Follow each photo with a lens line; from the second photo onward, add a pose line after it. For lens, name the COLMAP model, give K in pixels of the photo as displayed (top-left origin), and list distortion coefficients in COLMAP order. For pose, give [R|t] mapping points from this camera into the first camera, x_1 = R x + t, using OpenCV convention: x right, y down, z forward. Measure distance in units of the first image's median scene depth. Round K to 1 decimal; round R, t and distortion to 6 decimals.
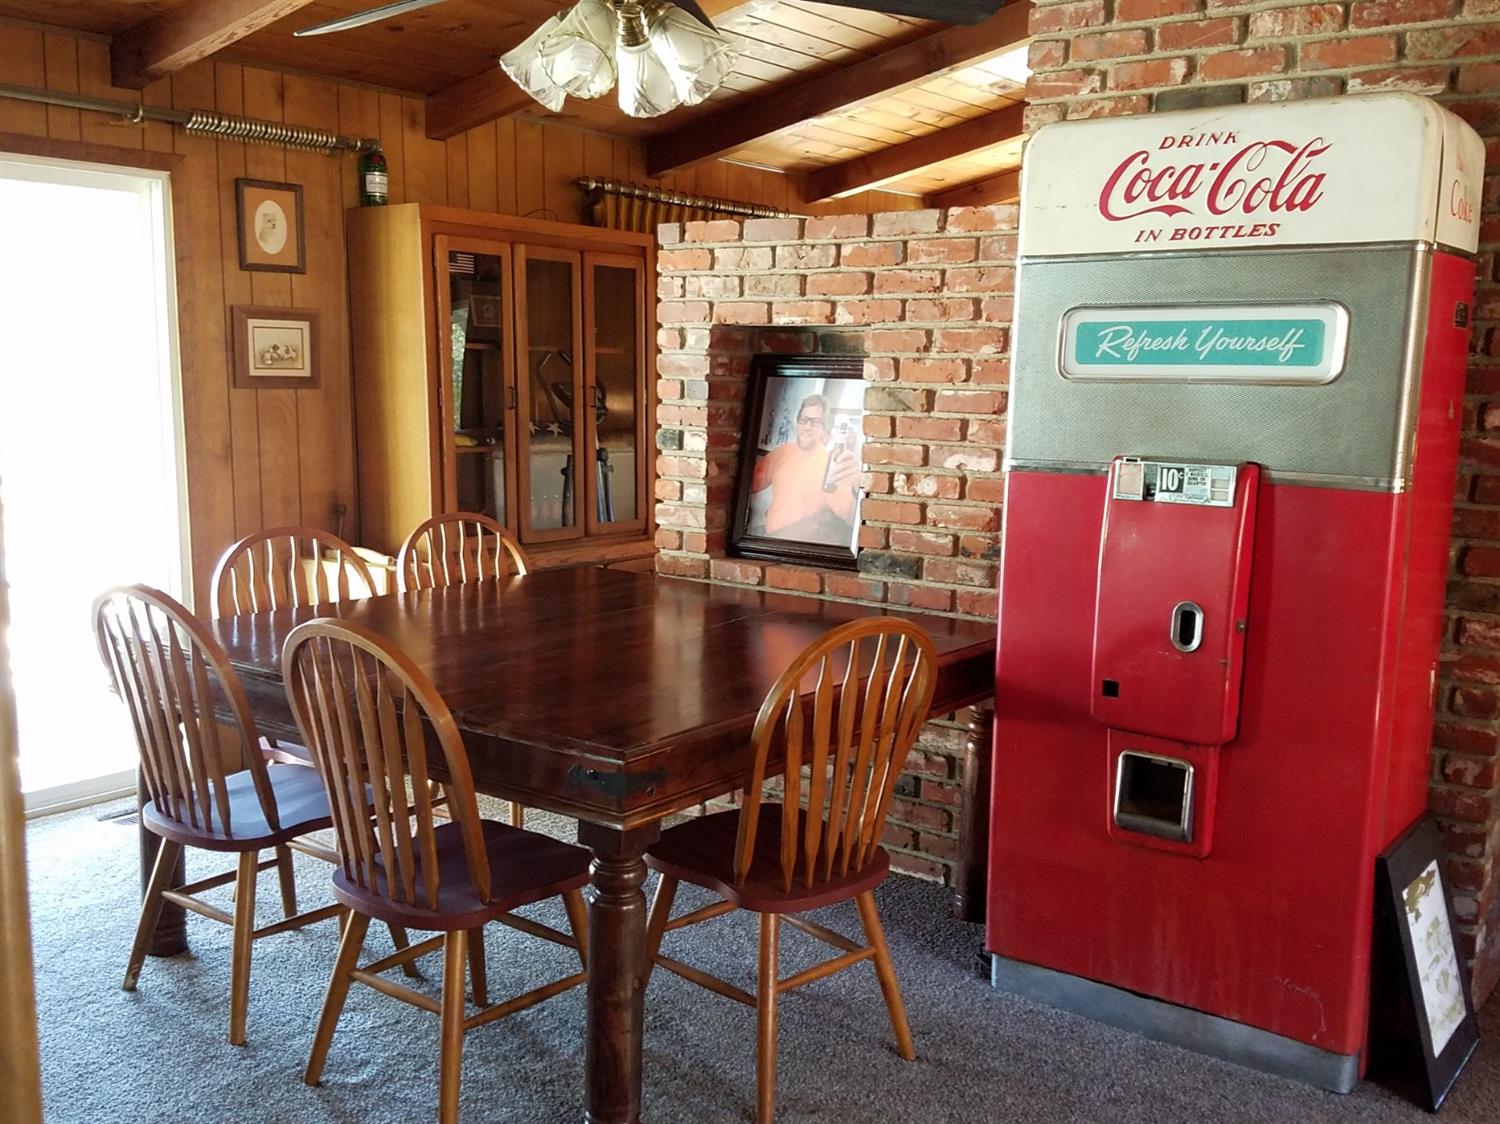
lens RADIAL K [[1492.1, 0, 751.8], [0, 1492.1, 578.4], [0, 0, 1]] dist [0.141143, 0.000000]
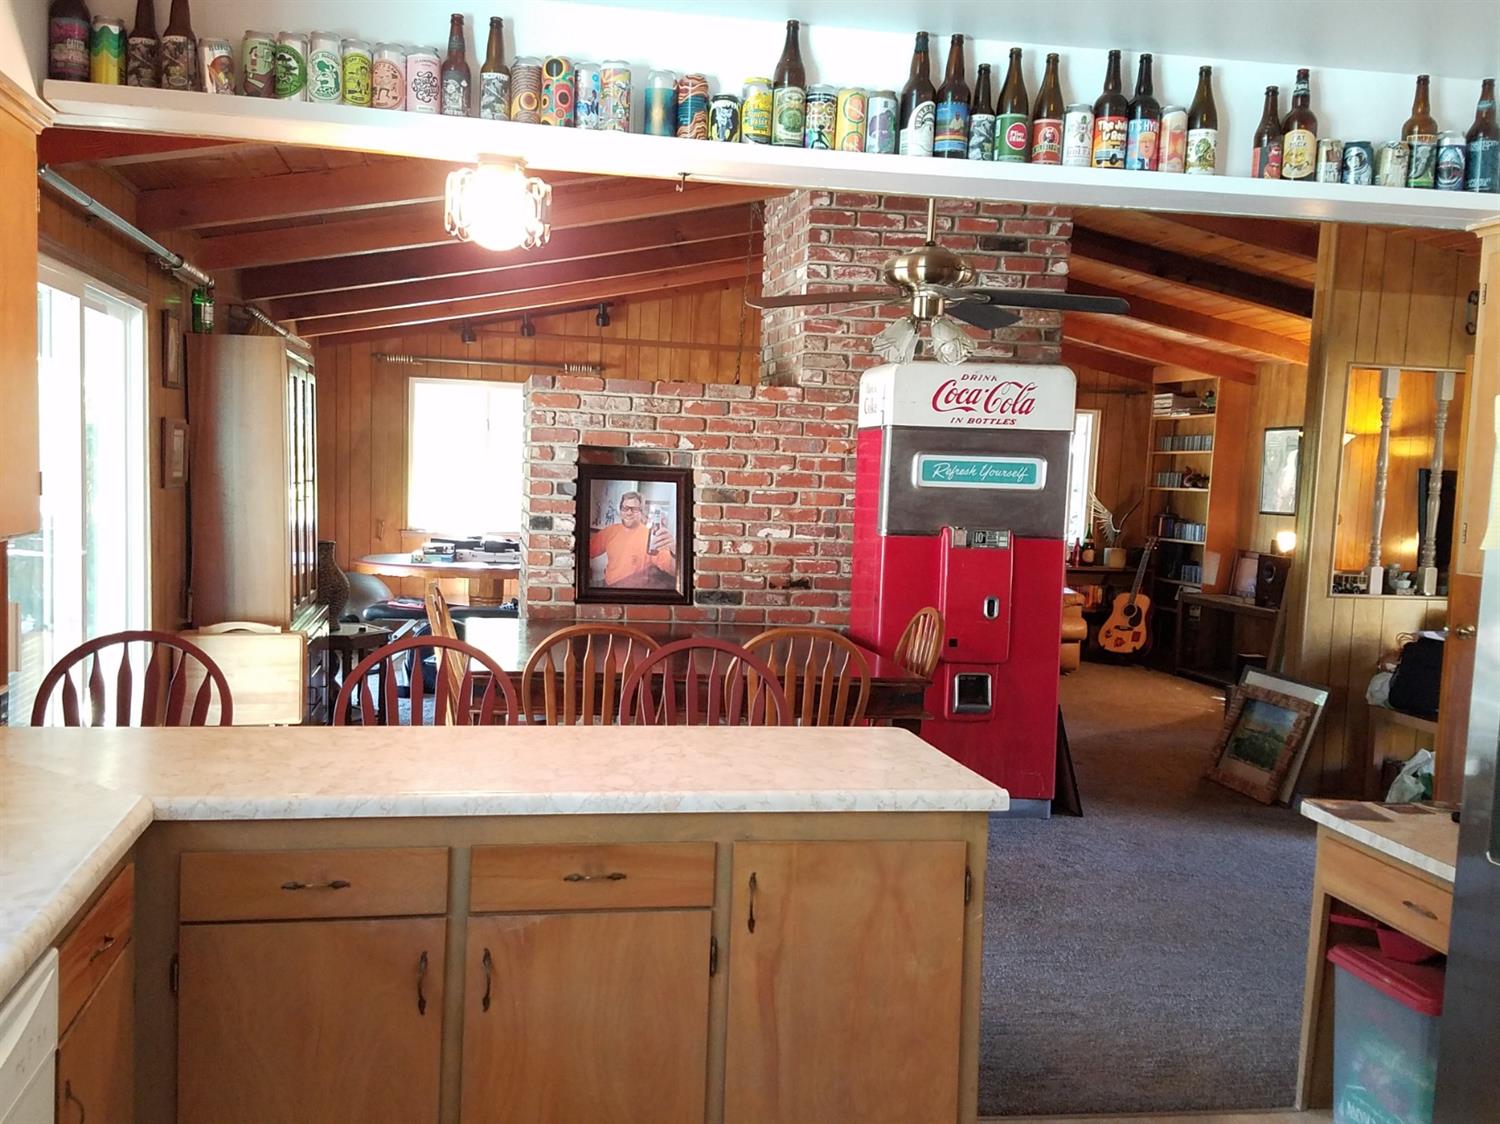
lens RADIAL K [[1492.1, 0, 743.9], [0, 1492.1, 560.3], [0, 0, 1]] dist [0.141143, 0.000000]
pose [[0.684272, -0.040420, 0.728106, -1.101774], [0.082697, 0.996323, -0.022408, -0.011304], [-0.724523, 0.075545, 0.685098, -0.130869]]
